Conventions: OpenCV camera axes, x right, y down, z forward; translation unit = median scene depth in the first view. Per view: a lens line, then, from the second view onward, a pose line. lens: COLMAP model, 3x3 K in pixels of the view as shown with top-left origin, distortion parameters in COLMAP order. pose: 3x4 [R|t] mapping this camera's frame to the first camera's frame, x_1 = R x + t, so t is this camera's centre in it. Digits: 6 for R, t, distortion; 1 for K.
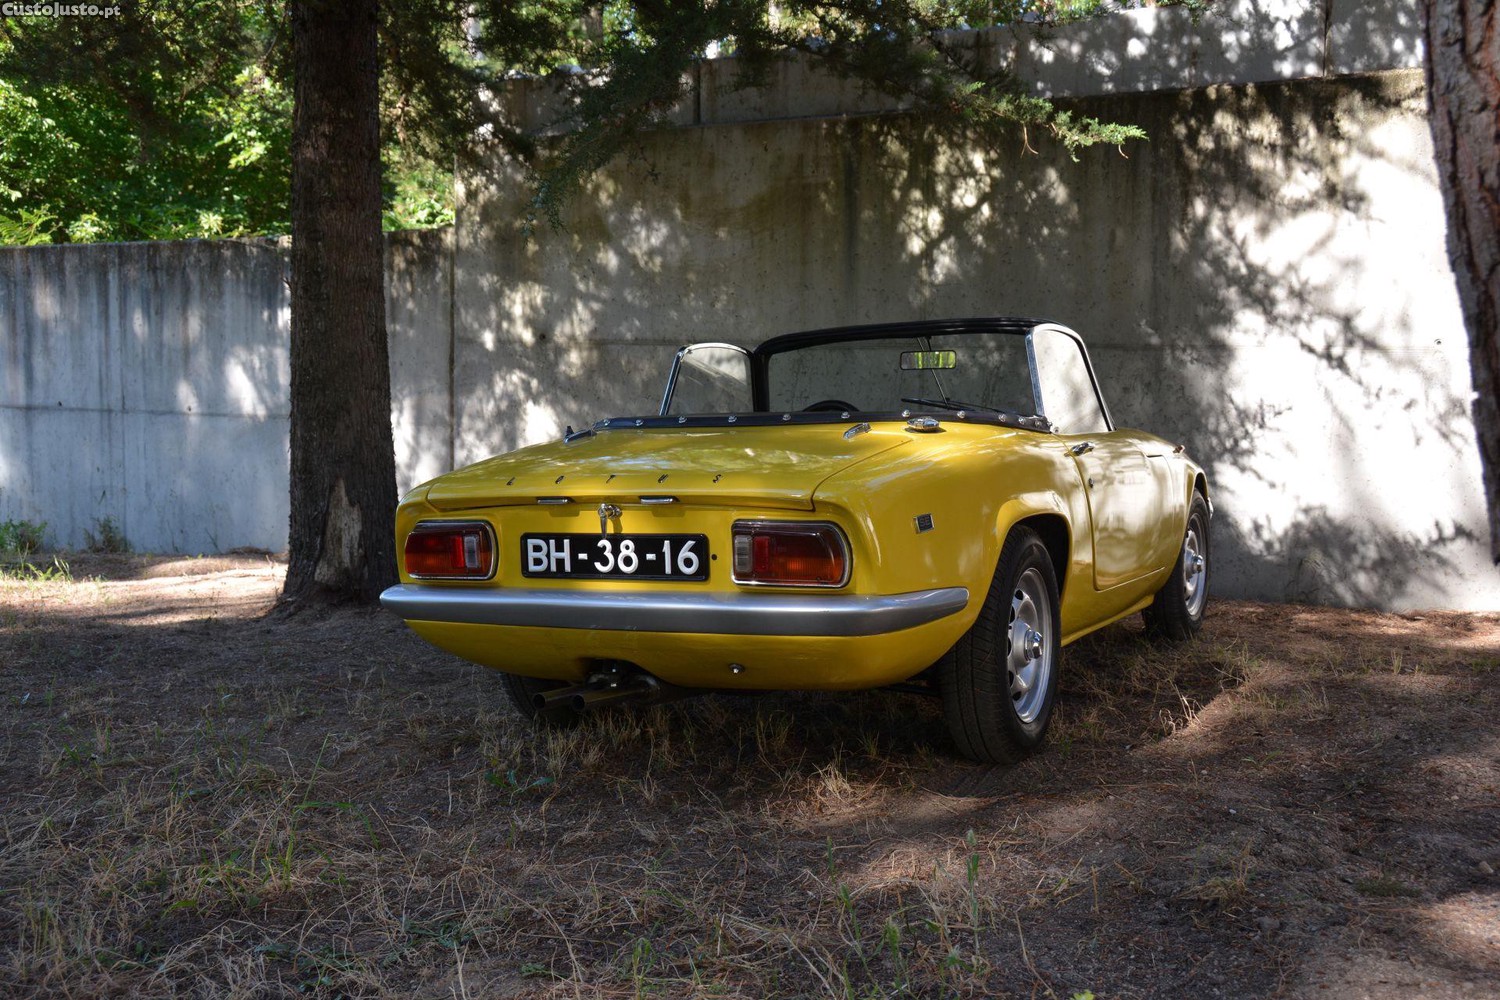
lens RADIAL K [[1573.9, 0, 750.0], [0, 1573.9, 500.0], [0, 0, 1]] dist [0.065307, -0.005337]
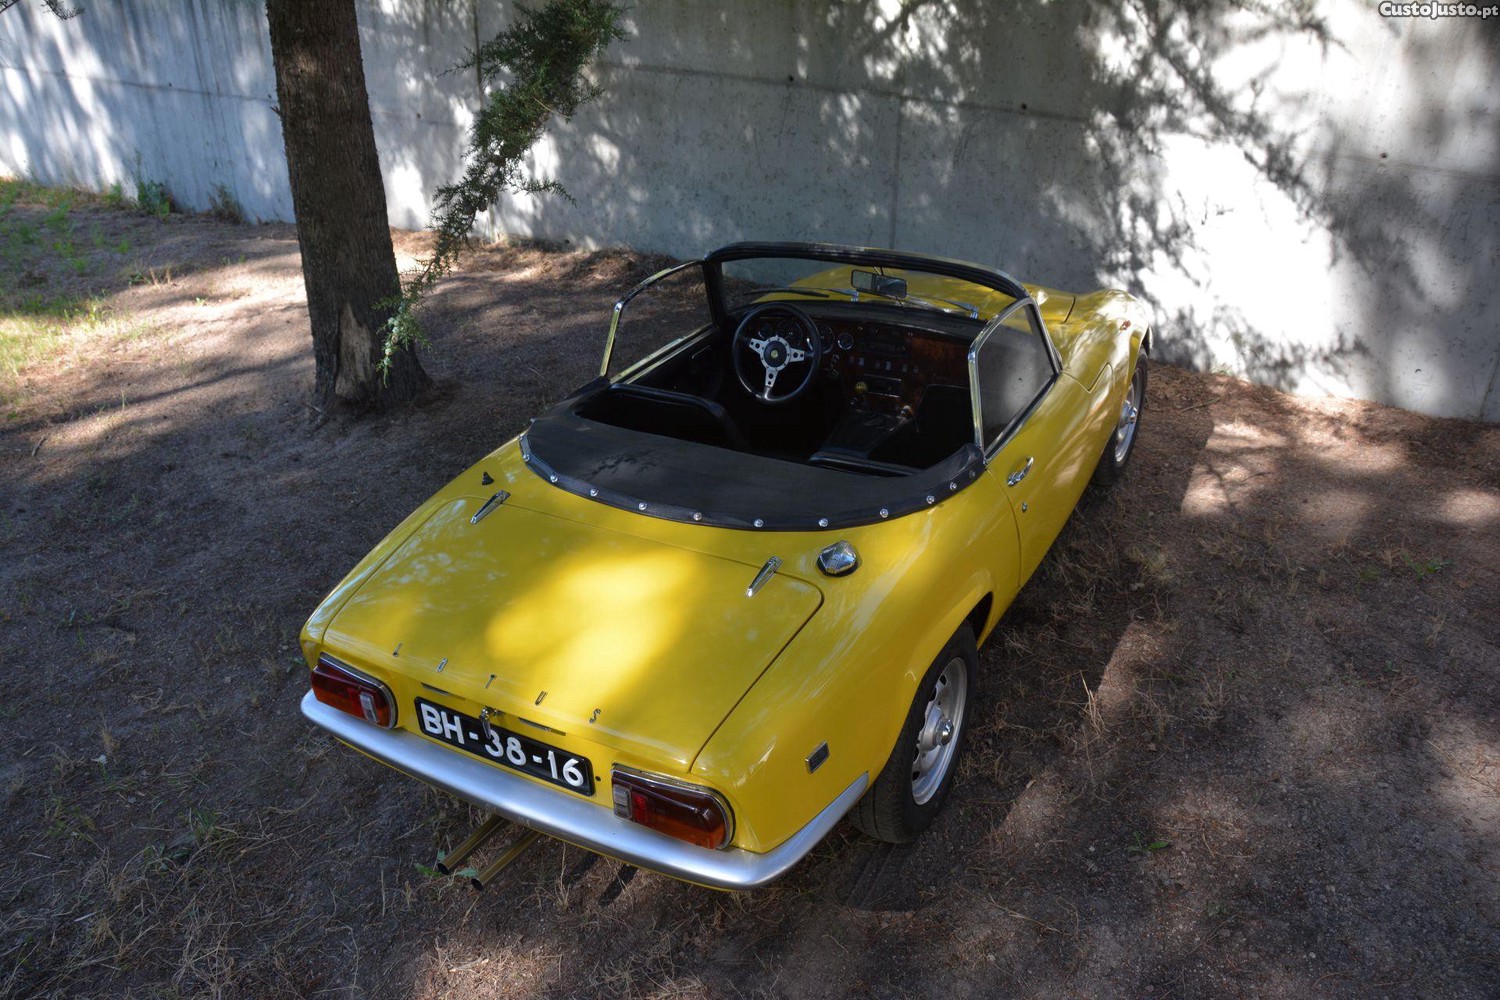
lens RADIAL K [[1158.3, 0, 750.0], [0, 1158.3, 500.0], [0, 0, 1]] dist [-0.083343, 0.004701]
pose [[0.999488, 0.014021, -0.028774, 0.046403], [-0.001002, 0.912217, 0.409706, -0.215064], [0.031992, -0.409468, 0.911764, 0.226986]]
